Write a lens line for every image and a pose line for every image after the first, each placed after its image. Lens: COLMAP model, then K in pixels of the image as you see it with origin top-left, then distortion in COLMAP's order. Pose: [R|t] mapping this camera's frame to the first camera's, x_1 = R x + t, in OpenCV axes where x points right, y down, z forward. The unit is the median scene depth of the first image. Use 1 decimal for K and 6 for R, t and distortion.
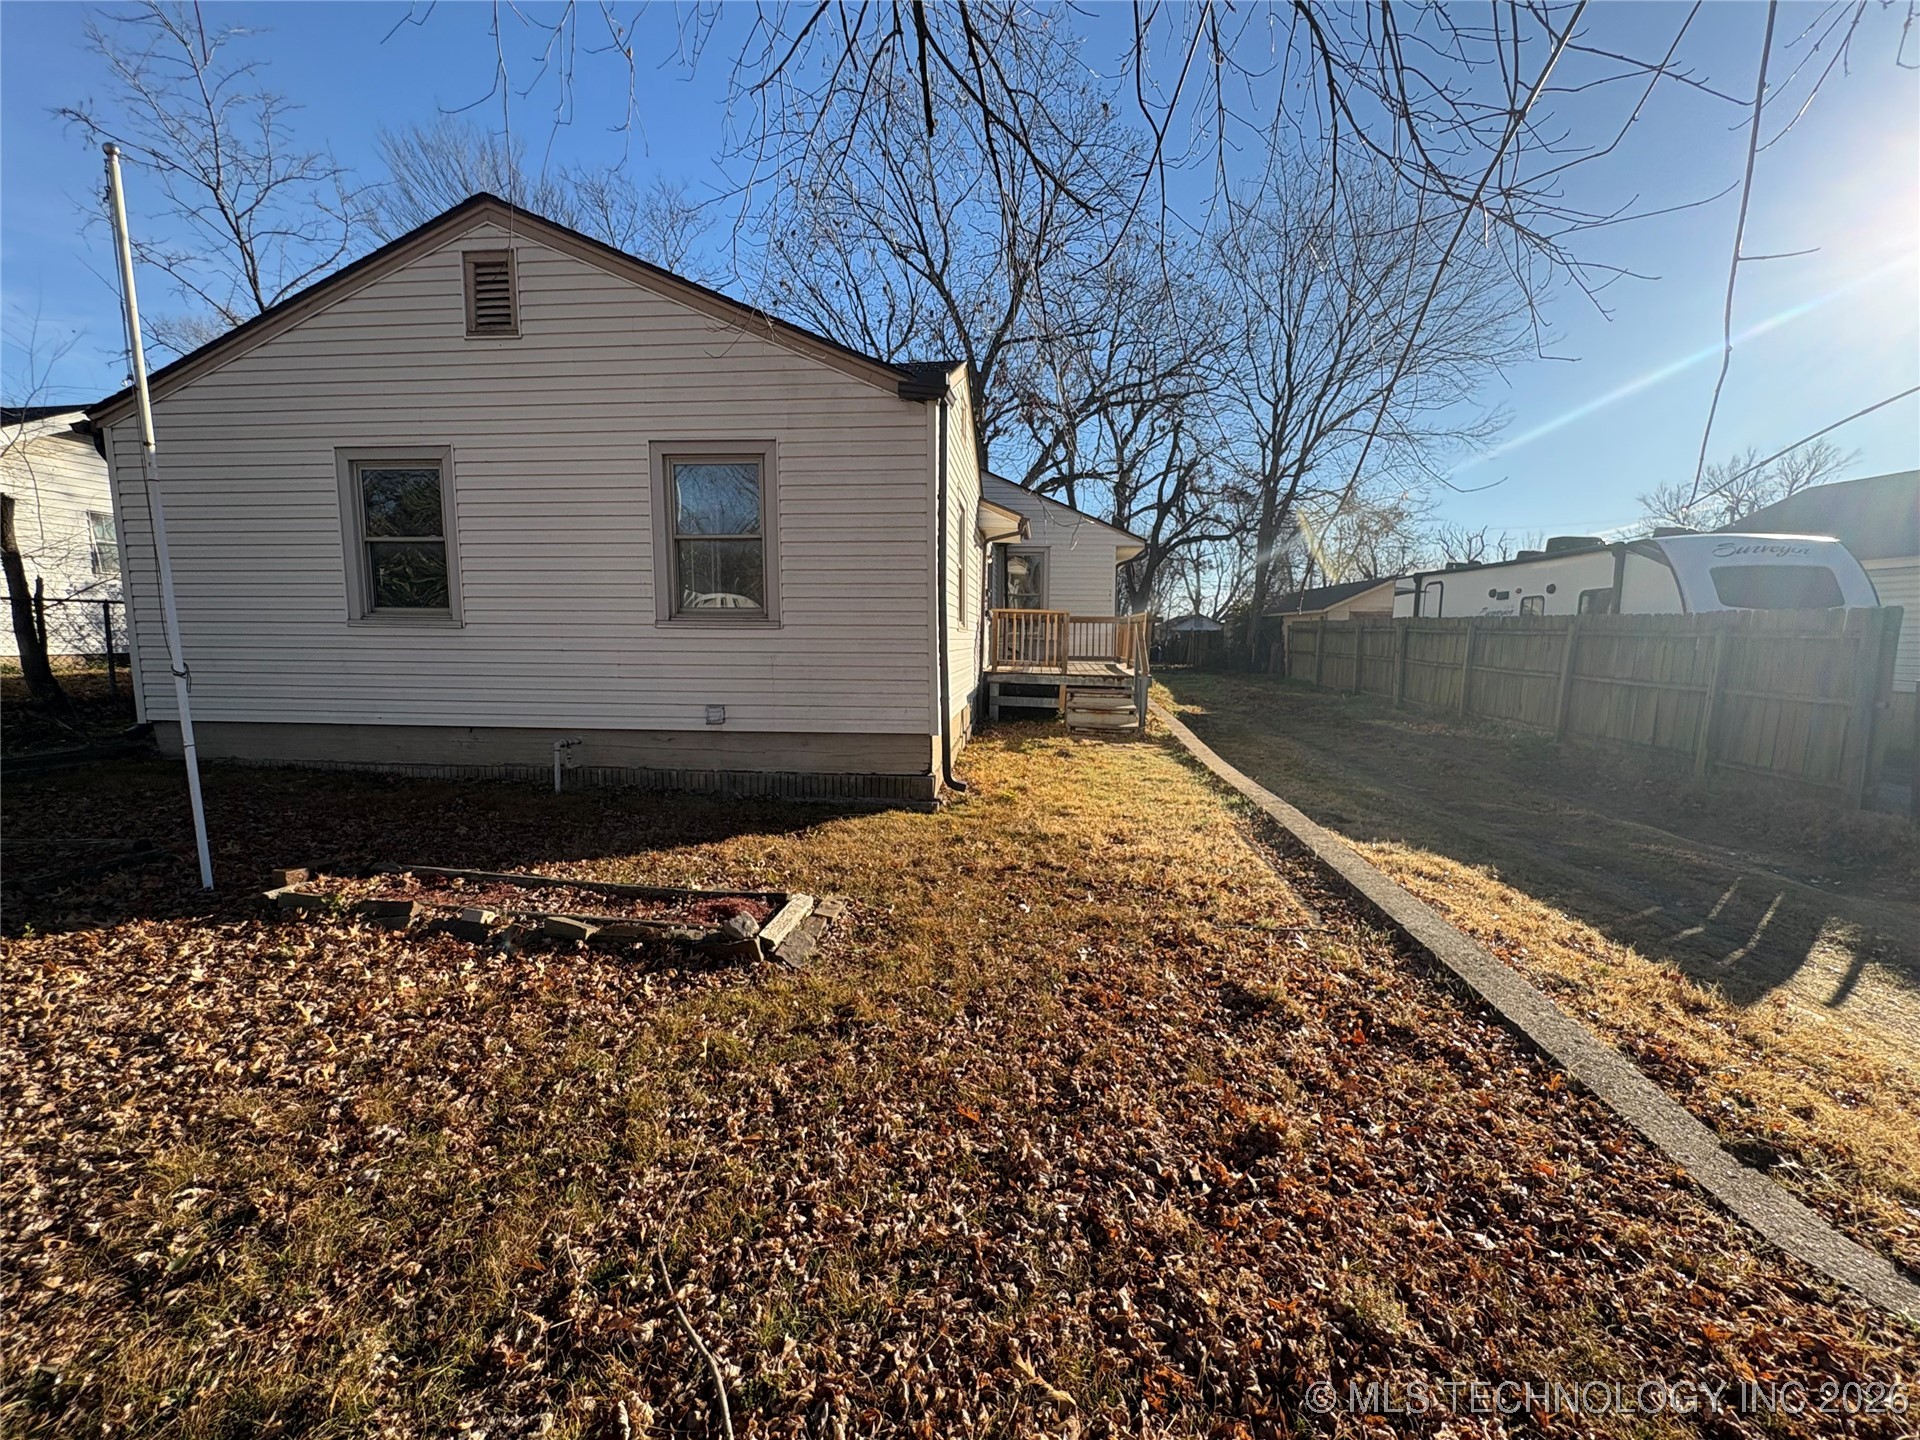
lens RADIAL K [[766.1, 0, 960.0], [0, 766.1, 720.0], [0, 0, 1]] dist [0.001229, -0.000059]
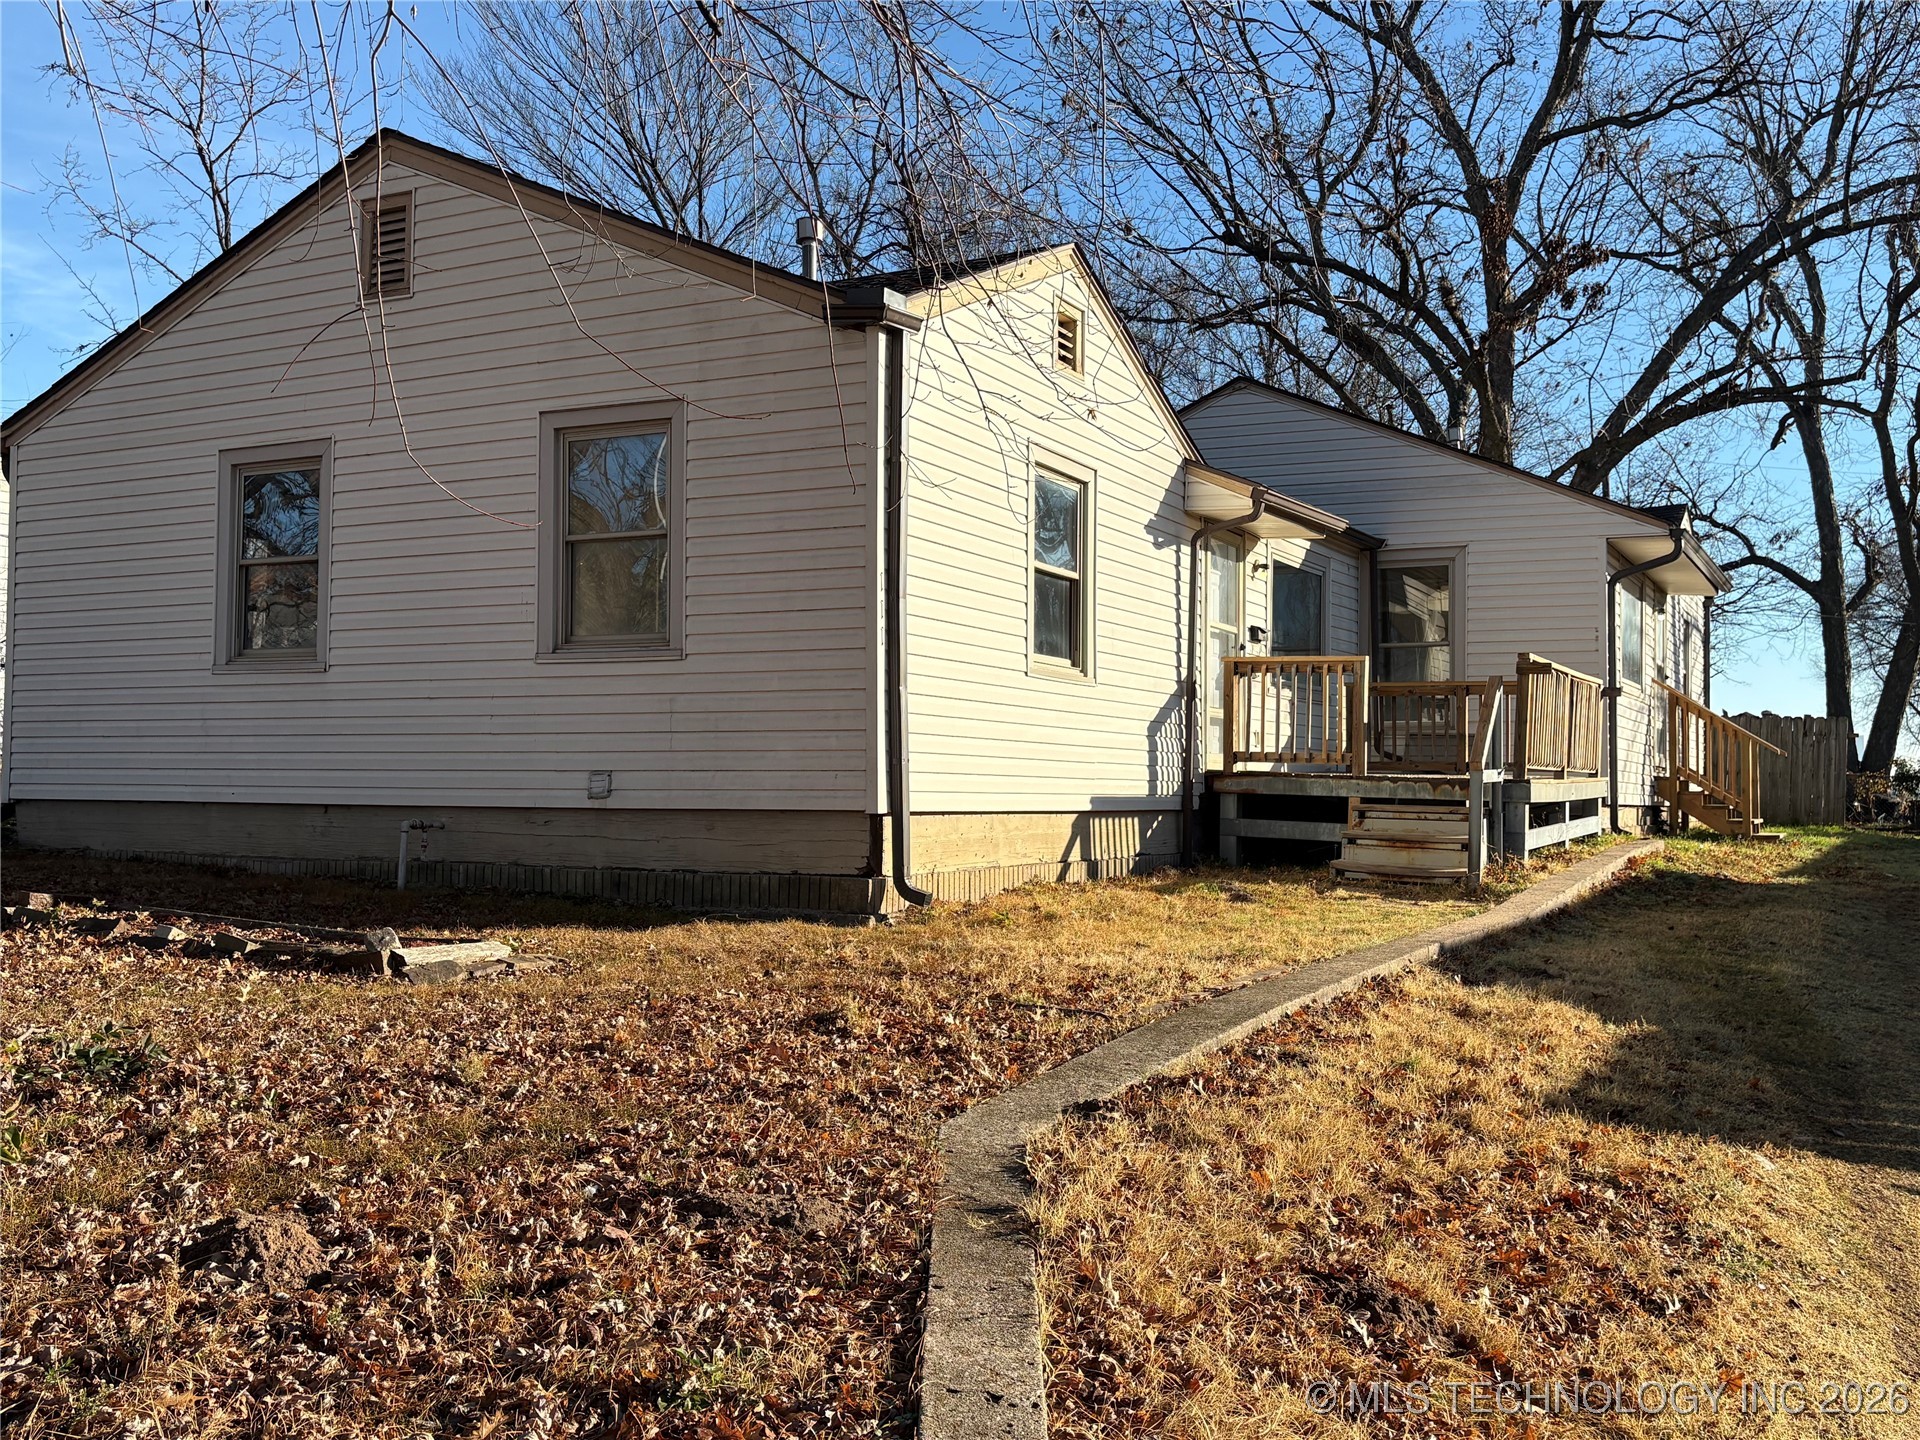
lens RADIAL K [[1759.8, 0, 960.0], [0, 1759.8, 720.0], [0, 0, 1]] dist [0.040151, -0.016020]
pose [[0.925246, -0.012356, -0.379165, 0.592537], [-0.045864, 0.988495, -0.144131, 0.151148], [0.376584, 0.150746, 0.914035, -0.349896]]
